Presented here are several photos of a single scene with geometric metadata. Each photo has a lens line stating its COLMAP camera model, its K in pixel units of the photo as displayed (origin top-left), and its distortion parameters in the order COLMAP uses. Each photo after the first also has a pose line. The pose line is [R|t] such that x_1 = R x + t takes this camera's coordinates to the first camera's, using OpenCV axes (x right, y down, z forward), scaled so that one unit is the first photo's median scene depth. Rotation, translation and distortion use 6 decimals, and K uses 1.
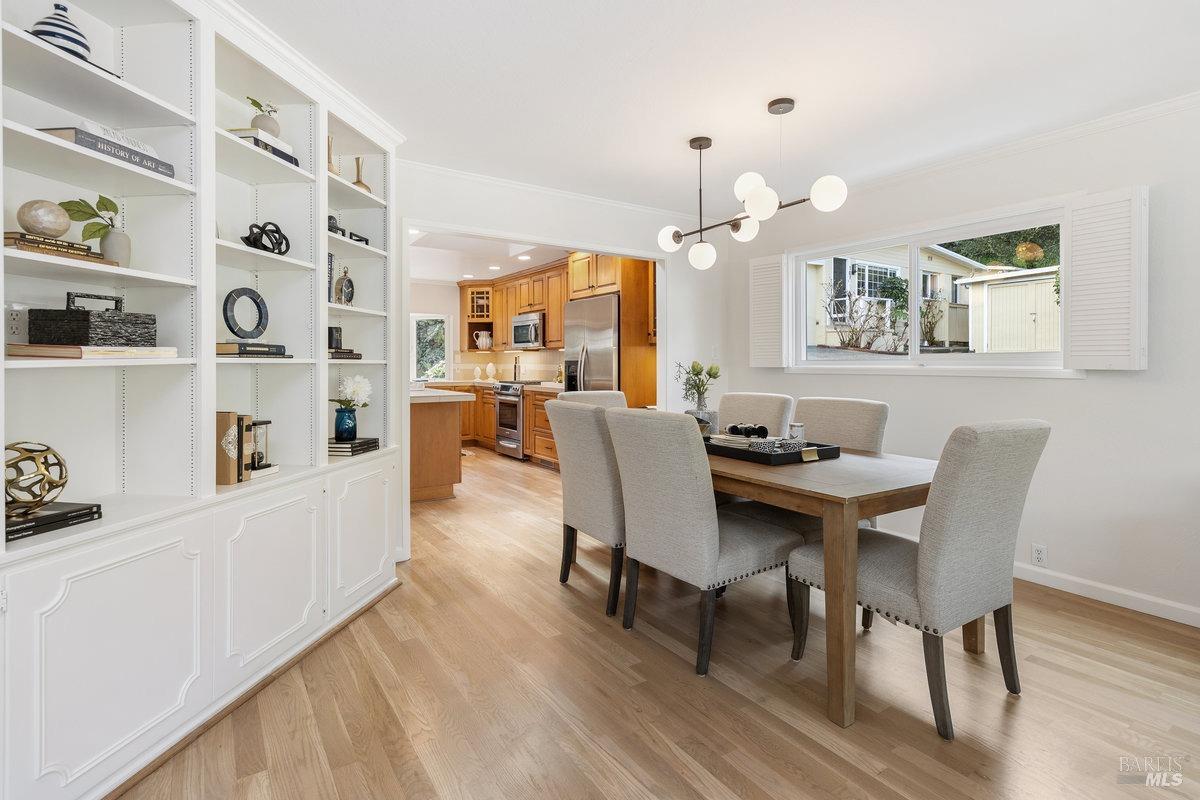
lens RADIAL K [[585.5, 0, 600.1], [0, 585.5, 369.4], [0, 0, 1]] dist [0.002839, 0.000282]
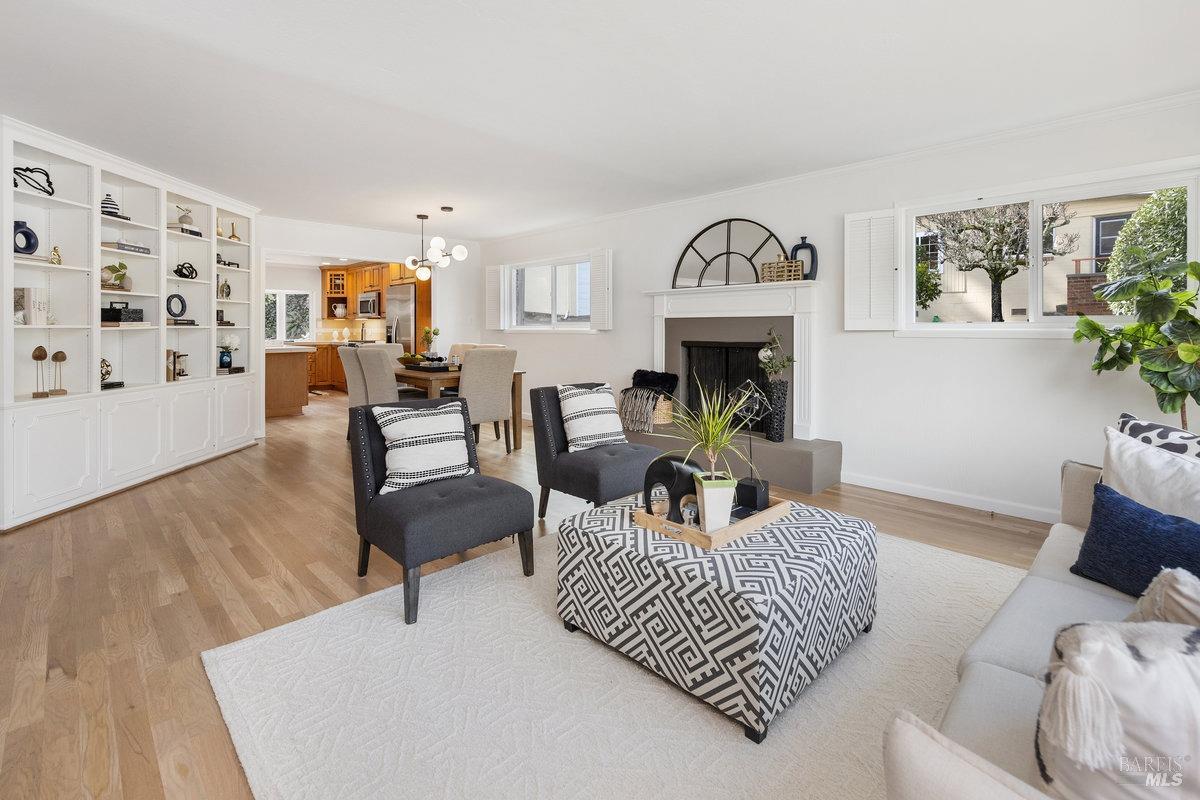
lens RADIAL K [[552.5, 0, 596.6], [0, 552.5, 325.1], [0, 0, 1]] dist [-0.000849, -0.000072]
pose [[0.983430, -0.003205, 0.181263, 0.467655], [0.005746, 0.999892, -0.013497, 0.011935], [-0.181200, 0.014315, 0.983342, -1.080256]]
